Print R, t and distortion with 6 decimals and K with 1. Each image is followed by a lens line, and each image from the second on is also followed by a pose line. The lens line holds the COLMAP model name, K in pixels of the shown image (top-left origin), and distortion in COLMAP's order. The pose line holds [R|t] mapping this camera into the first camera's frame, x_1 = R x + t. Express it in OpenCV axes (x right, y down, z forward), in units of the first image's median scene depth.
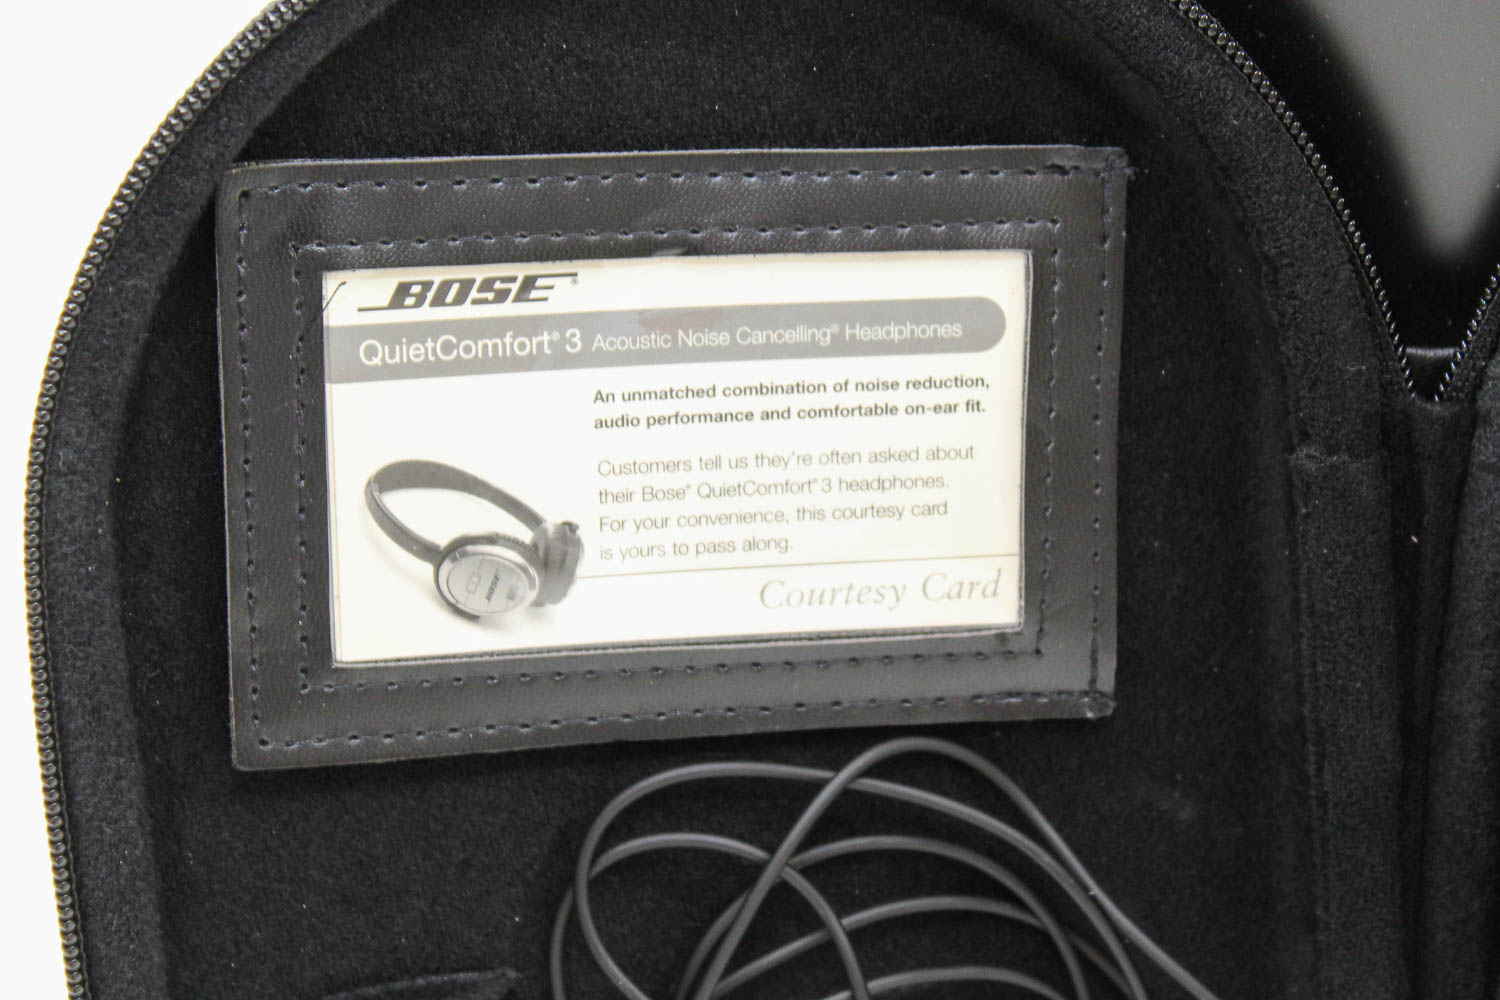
lens RADIAL K [[3610.8, 0, 745.0], [0, 3610.8, 492.3], [0, 0, 1]] dist [0.086580, 0.000000]
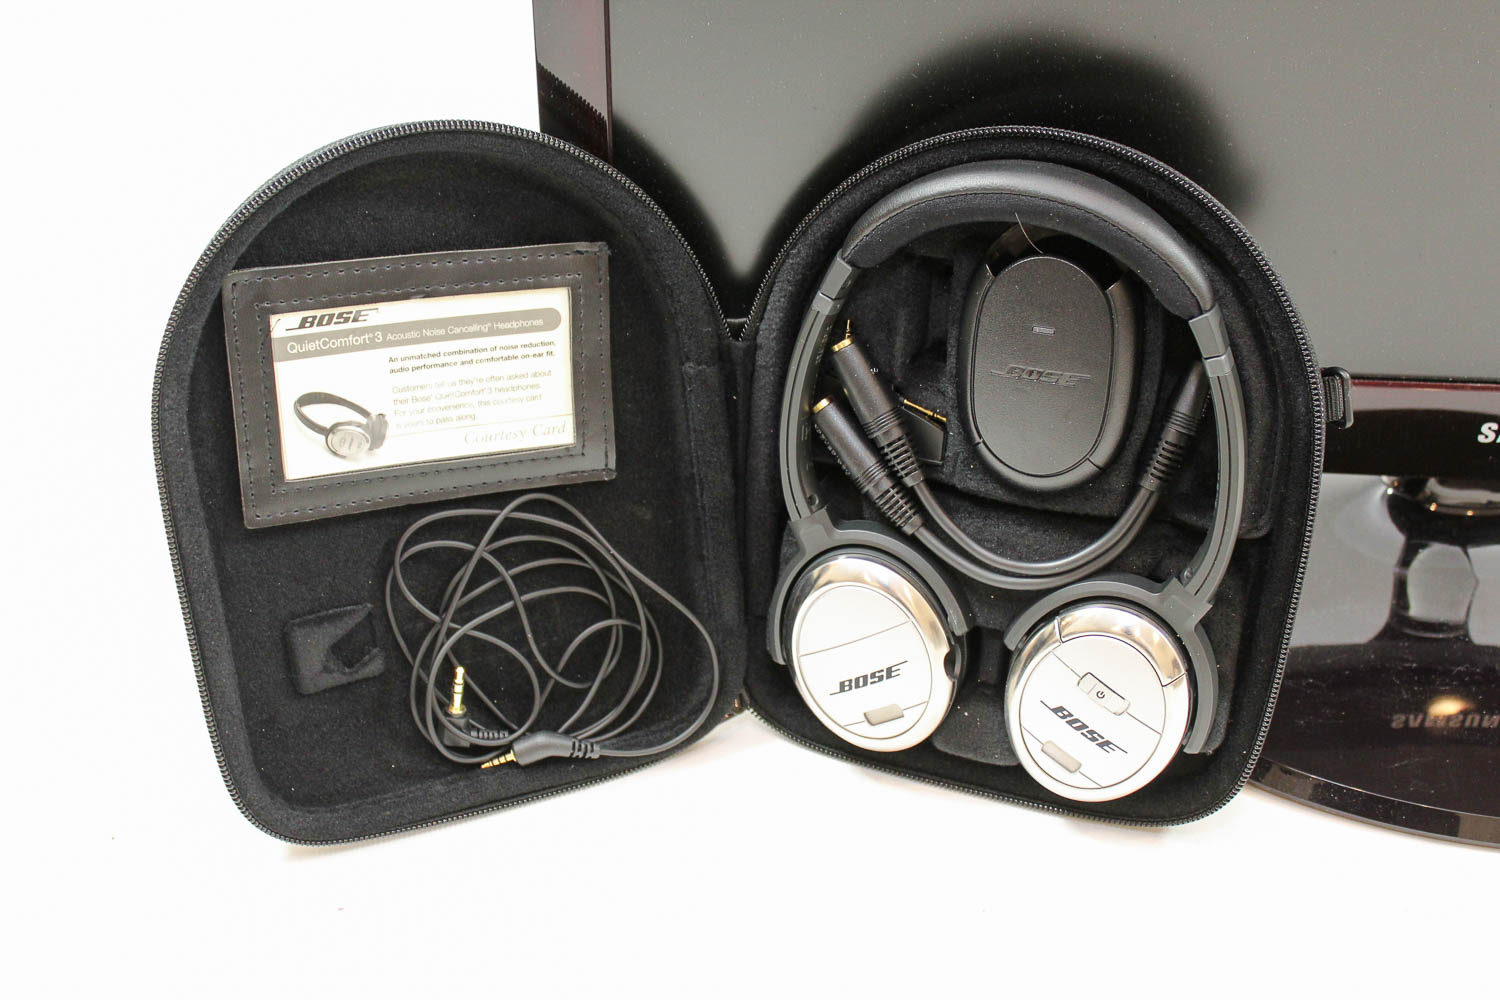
lens RADIAL K [[1772.7, 0, 771.2], [0, 1772.7, 492.7], [0, 0, 1]] dist [-0.089577, 0.000000]
pose [[0.978778, -0.070801, 0.192302, -0.024808], [0.054578, 0.994589, 0.088392, -0.028031], [-0.197520, -0.076021, 0.977347, -0.175313]]
